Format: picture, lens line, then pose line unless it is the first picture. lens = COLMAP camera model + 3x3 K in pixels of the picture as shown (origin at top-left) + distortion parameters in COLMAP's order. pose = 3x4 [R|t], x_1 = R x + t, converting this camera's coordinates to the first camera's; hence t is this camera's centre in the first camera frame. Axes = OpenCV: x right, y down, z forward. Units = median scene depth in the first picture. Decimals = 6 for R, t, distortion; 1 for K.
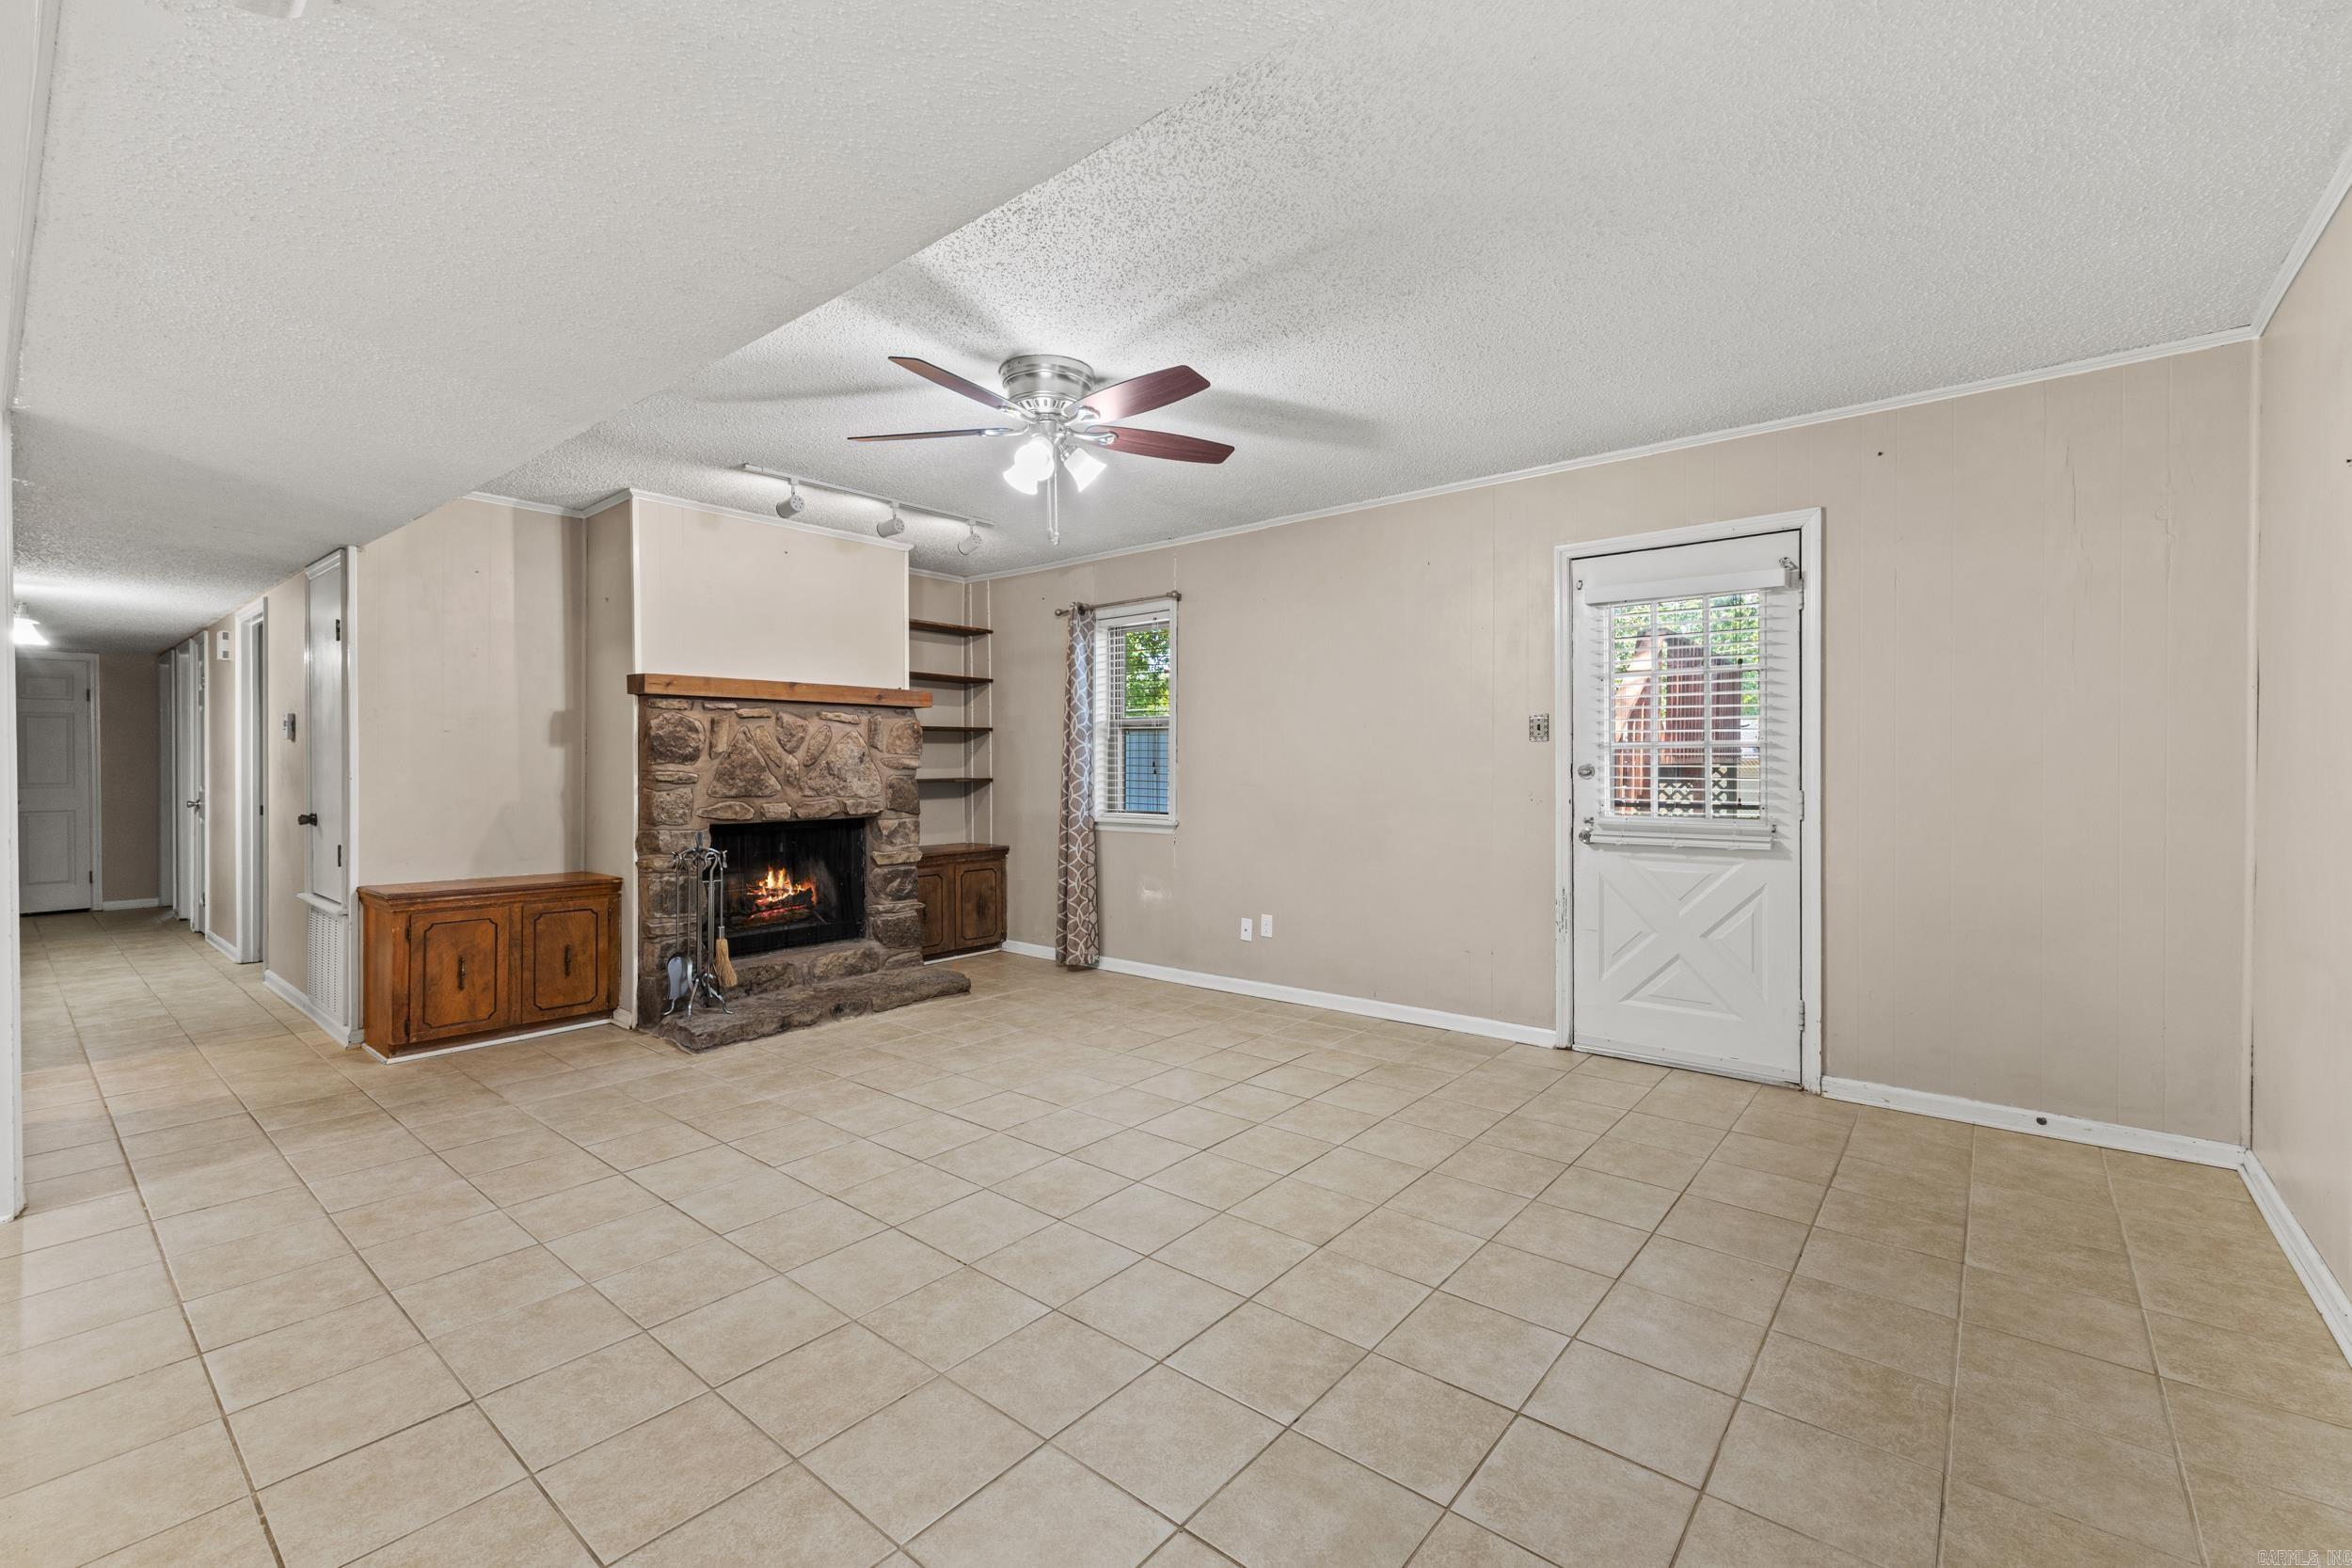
lens RADIAL K [[999.2, 0, 1171.2], [0, 999.2, 773.2], [0, 0, 1]] dist [0.007030, 0.000802]
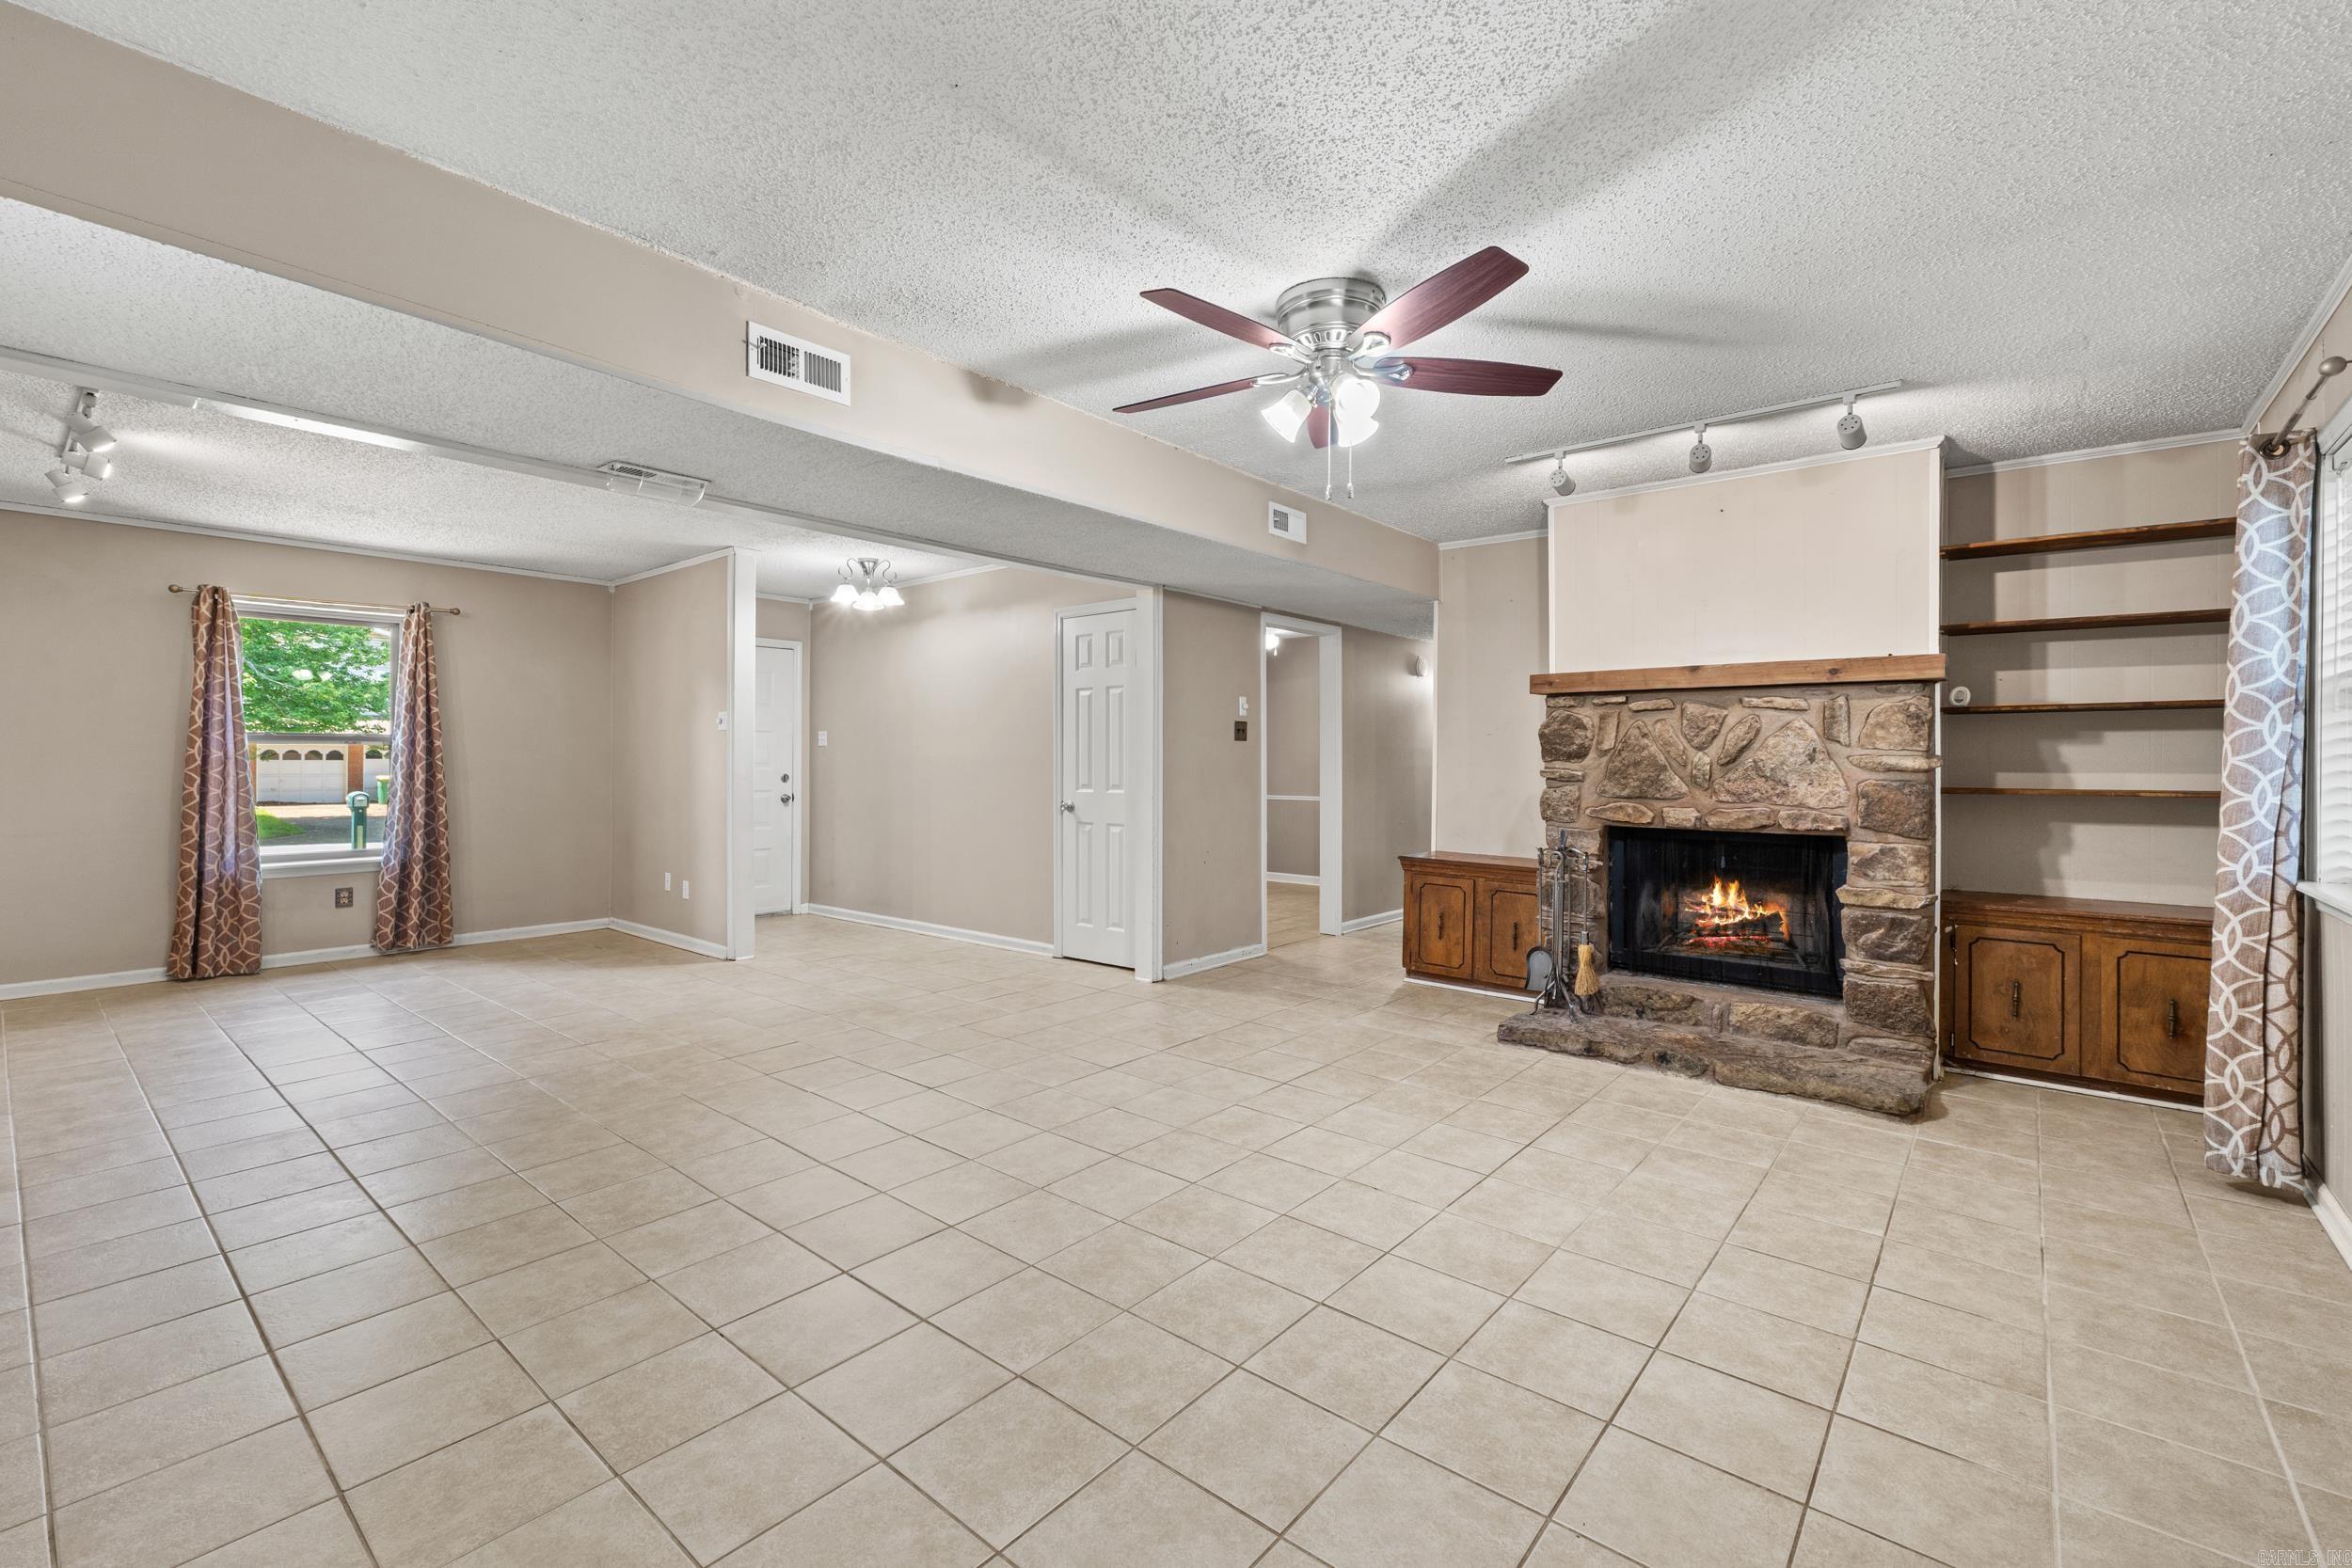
lens RADIAL K [[999.2, 0, 1174.2], [0, 999.2, 763.9], [0, 0, 1]] dist [0.007030, 0.000802]
pose [[-0.002264, 0.006154, -0.999979, 0.500719], [-0.014728, 0.999872, 0.006187, -0.007262], [0.999889, 0.014742, -0.002173, 0.599047]]
